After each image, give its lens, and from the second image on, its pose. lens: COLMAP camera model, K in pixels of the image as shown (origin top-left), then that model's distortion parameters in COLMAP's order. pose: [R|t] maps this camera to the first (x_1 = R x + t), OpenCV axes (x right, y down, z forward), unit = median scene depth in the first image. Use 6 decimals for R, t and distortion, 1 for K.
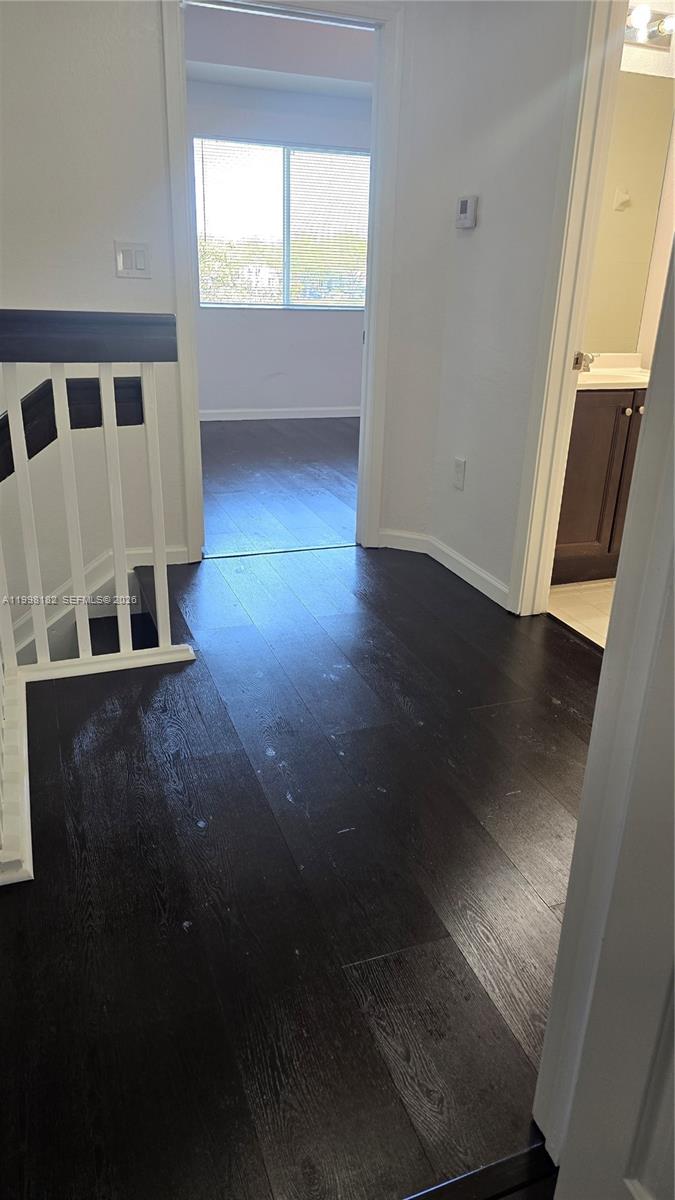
lens RADIAL K [[816.2, 0, 358.6], [0, 816.2, 600.7], [0, 0, 1]] dist [0.170275, -0.170233]
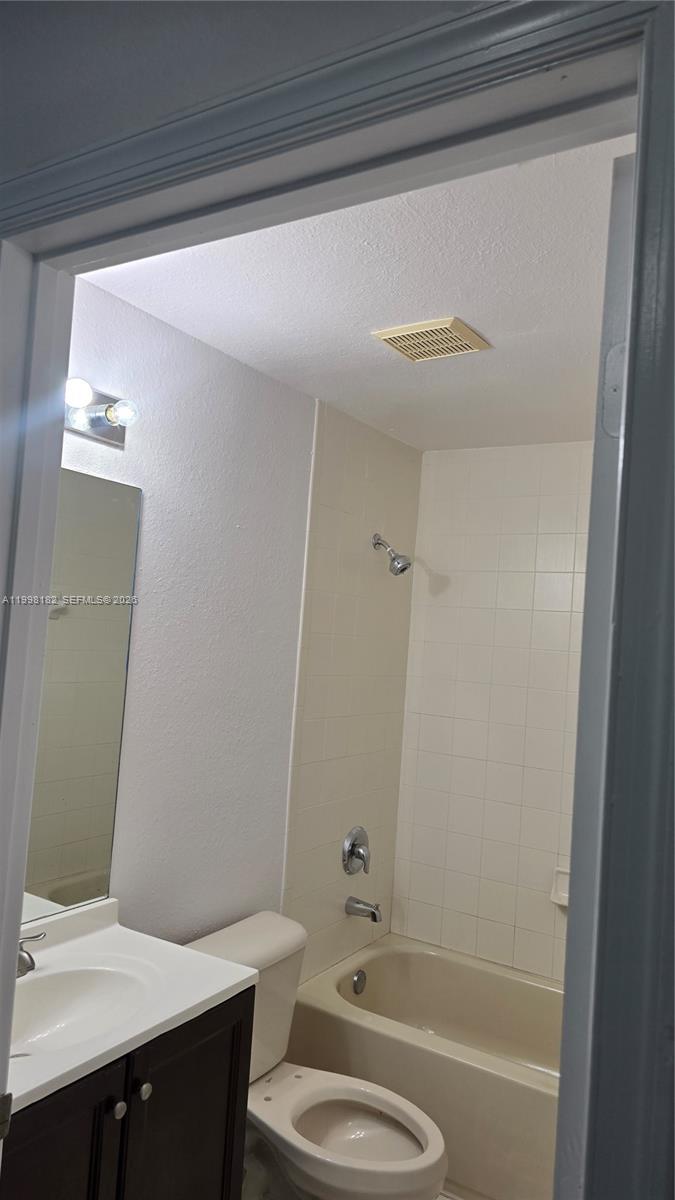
lens RADIAL K [[816.2, 0, 358.6], [0, 816.2, 600.7], [0, 0, 1]] dist [0.170275, -0.170233]
pose [[0.798705, 0.053176, 0.599368, 0.129689], [0.179669, 0.929571, -0.321895, -0.295423], [-0.574273, 0.364787, 0.732900, 0.464558]]
